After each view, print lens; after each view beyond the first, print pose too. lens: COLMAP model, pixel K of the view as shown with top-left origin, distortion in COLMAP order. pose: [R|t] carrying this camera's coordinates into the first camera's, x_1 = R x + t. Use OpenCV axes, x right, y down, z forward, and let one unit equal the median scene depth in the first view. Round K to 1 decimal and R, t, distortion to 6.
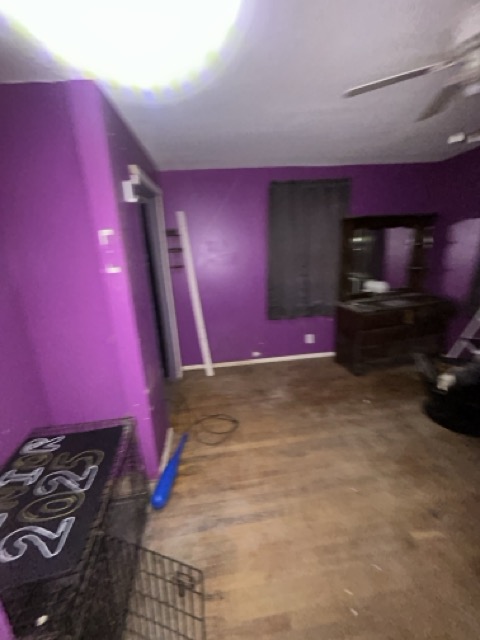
lens RADIAL K [[261.4, 0, 240.2], [0, 261.4, 319.8], [0, 0, 1]] dist [0.001982, -0.000336]
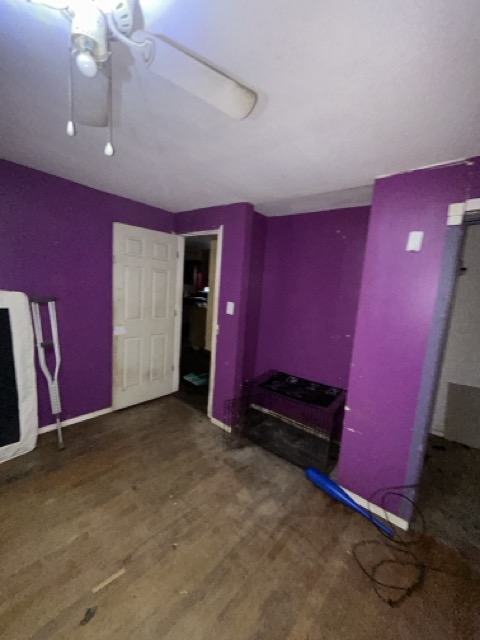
lens RADIAL K [[261.4, 0, 240.0], [0, 261.4, 321.5], [0, 0, 1]] dist [0.001982, -0.000336]
pose [[-0.757321, 0.047107, -0.651342, 0.753831], [-0.207325, 0.928453, 0.308207, -0.341145], [0.619259, 0.368451, -0.693370, 1.346383]]
